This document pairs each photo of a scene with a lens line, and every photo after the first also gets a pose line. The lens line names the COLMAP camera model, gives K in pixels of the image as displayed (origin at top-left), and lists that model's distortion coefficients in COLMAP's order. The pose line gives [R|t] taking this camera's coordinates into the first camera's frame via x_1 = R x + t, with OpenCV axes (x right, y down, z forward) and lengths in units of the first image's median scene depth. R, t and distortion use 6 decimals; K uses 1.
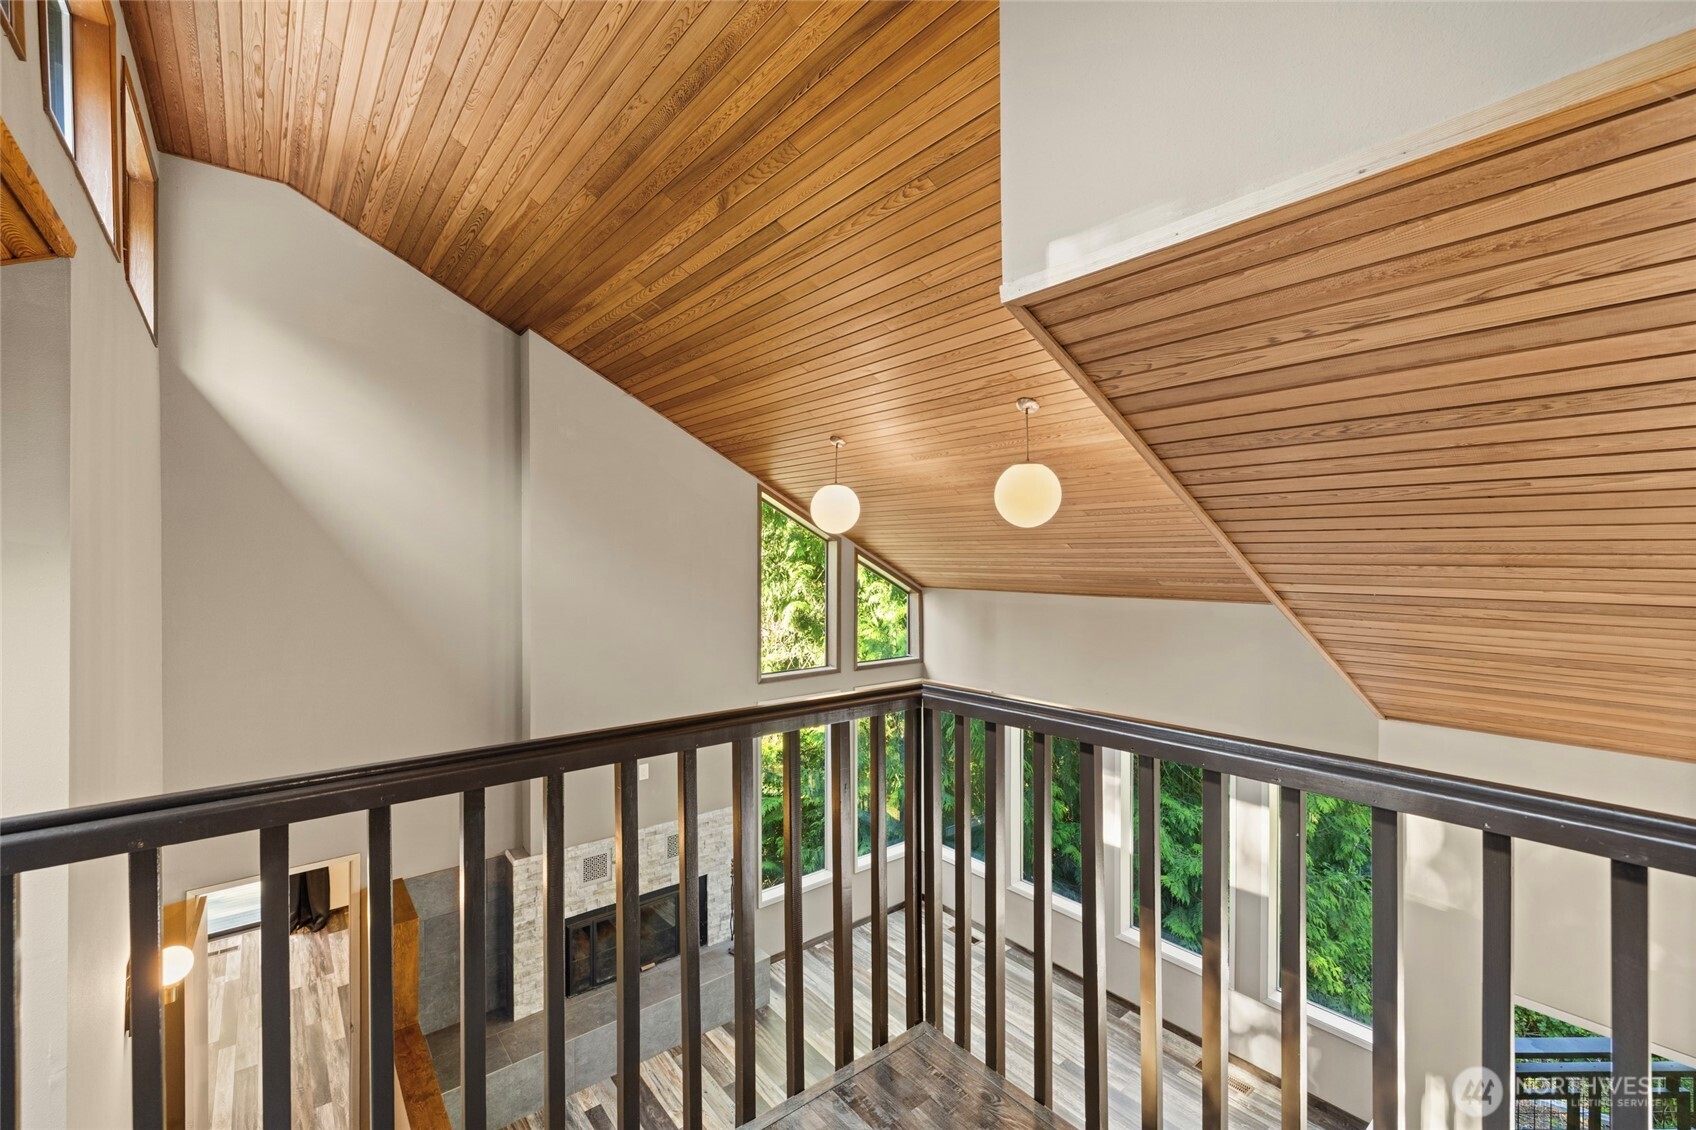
lens RADIAL K [[709.7, 0, 840.4], [0, 709.7, 562.4], [0, 0, 1]] dist [-0.001472, 0.000338]
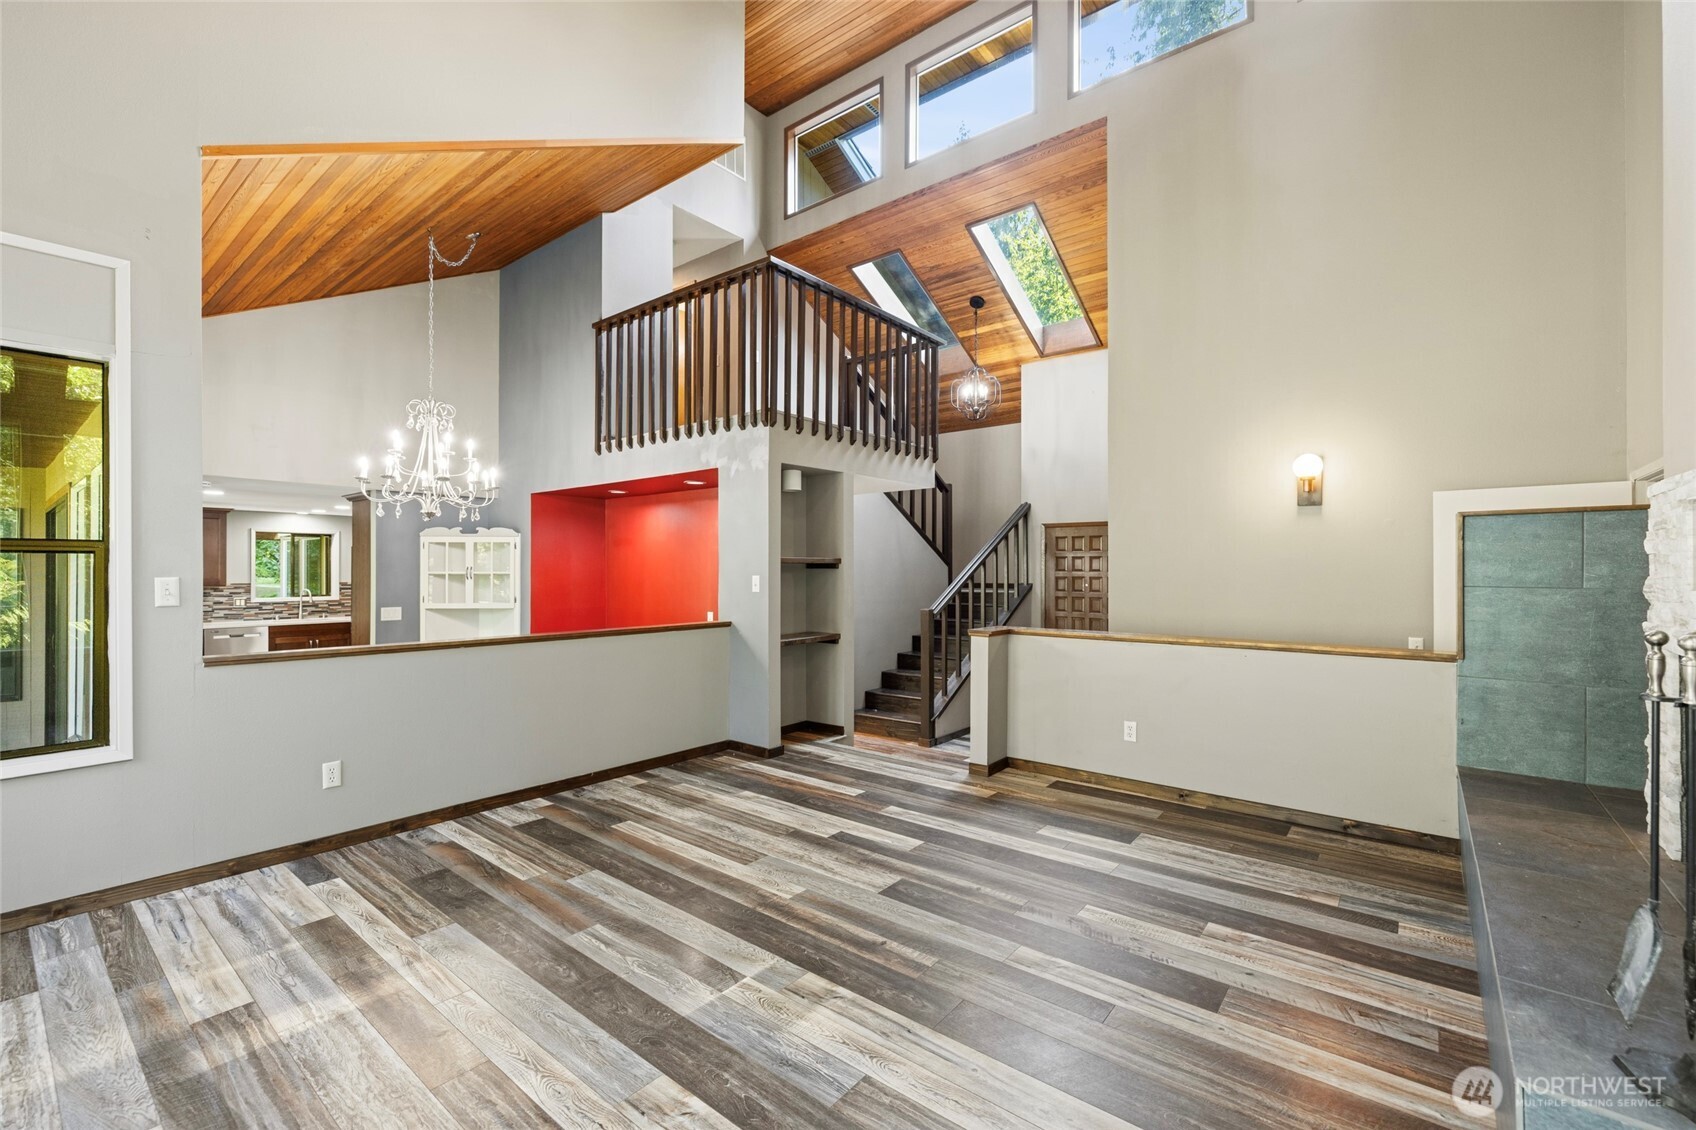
lens RADIAL K [[709.7, 0, 852.1], [0, 709.7, 575.5], [0, 0, 1]] dist [-0.001472, 0.000338]
pose [[-0.973489, -0.000199, -0.228736, 0.127883], [-0.003251, 0.999911, 0.012965, 0.397066], [0.228713, 0.013365, -0.973402, 1.113304]]
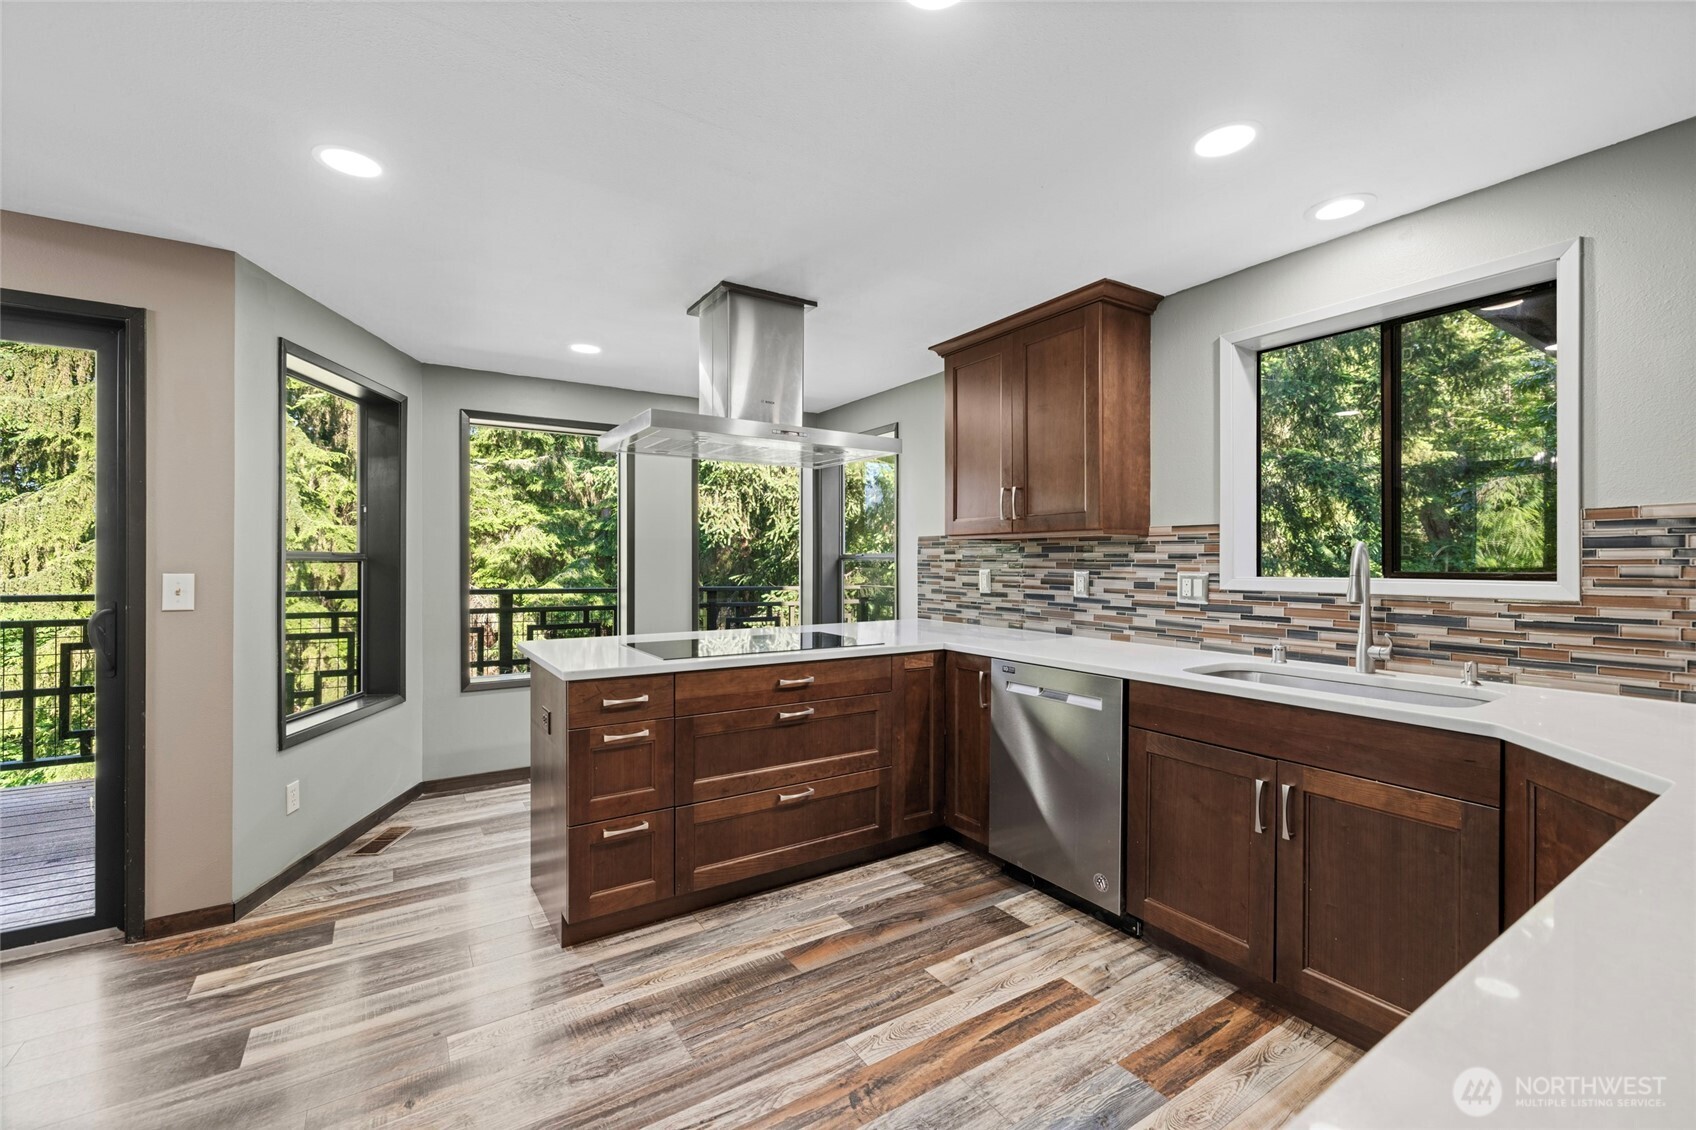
lens RADIAL K [[709.7, 0, 843.3], [0, 709.7, 558.9], [0, 0, 1]] dist [-0.001472, 0.000338]
pose [[0.094588, 0.006184, 0.995497, 0.558291], [0.004591, 0.999967, -0.006648, 0.459475], [-0.995506, 0.005199, 0.094556, -0.427908]]
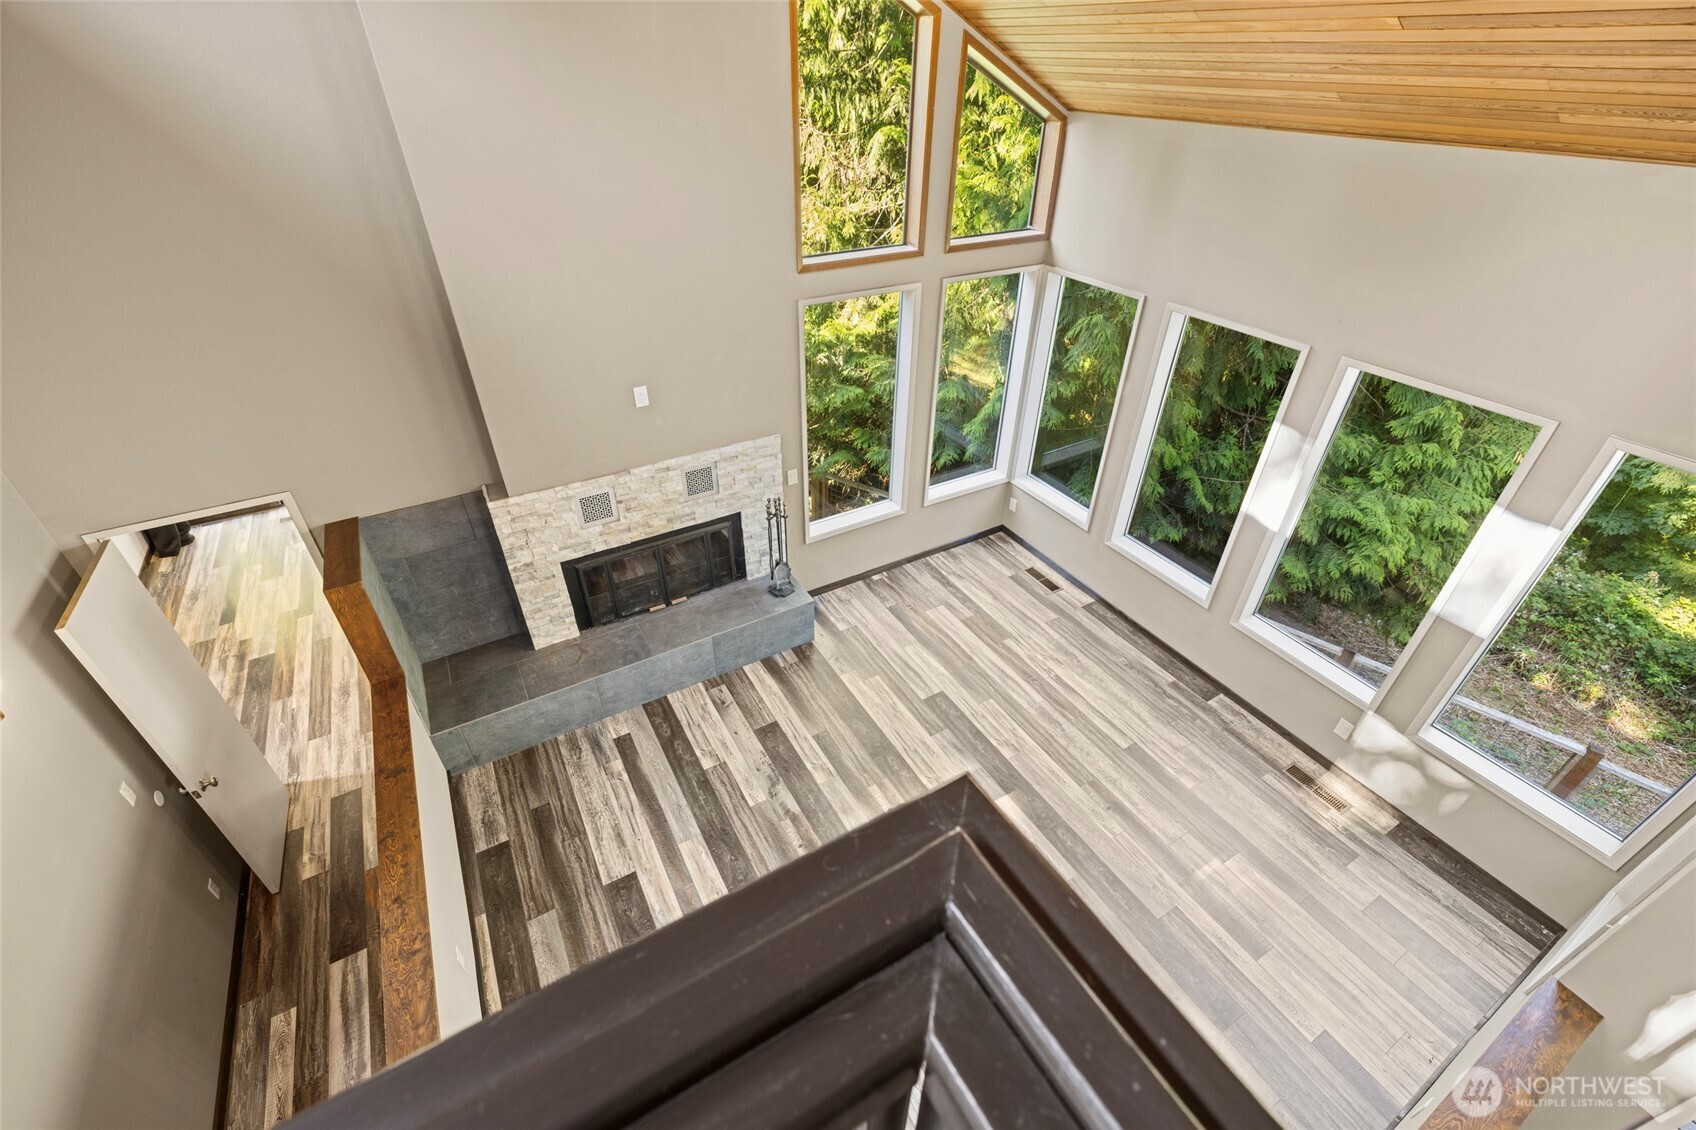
lens RADIAL K [[709.7, 0, 844.9], [0, 709.7, 554.3], [0, 0, 1]] dist [-0.001472, 0.000338]
pose [[0.989143, 0.091881, -0.114688, 0.034820], [-0.010173, 0.821377, 0.570295, 0.002252], [0.146601, -0.562937, 0.813394, 0.307503]]
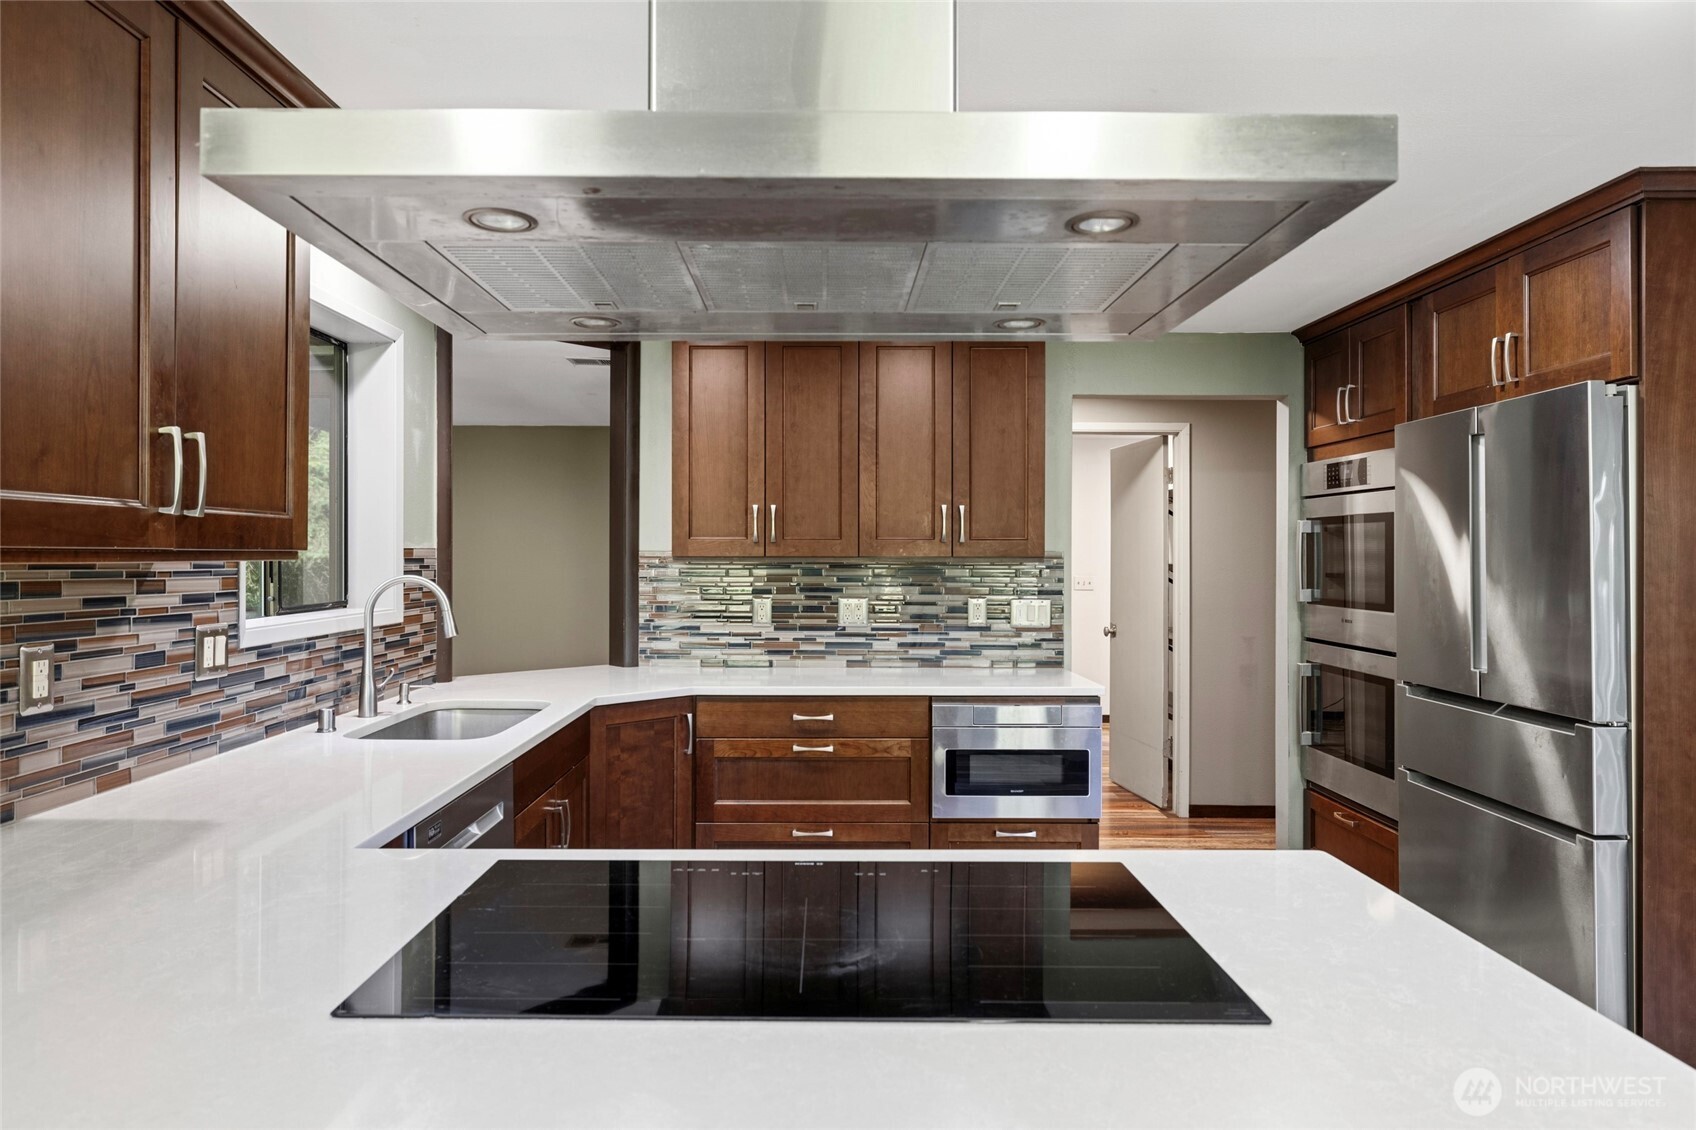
lens RADIAL K [[1048.6, 0, 820.8], [0, 1048.6, 547.8], [0, 0, 1]] dist [-0.005613, 0.000875]
pose [[-0.621029, -0.004241, -0.783776, 1.177756], [-0.004838, 0.999987, -0.001577, 0.437439], [0.783773, 0.002812, -0.621041, -0.193908]]
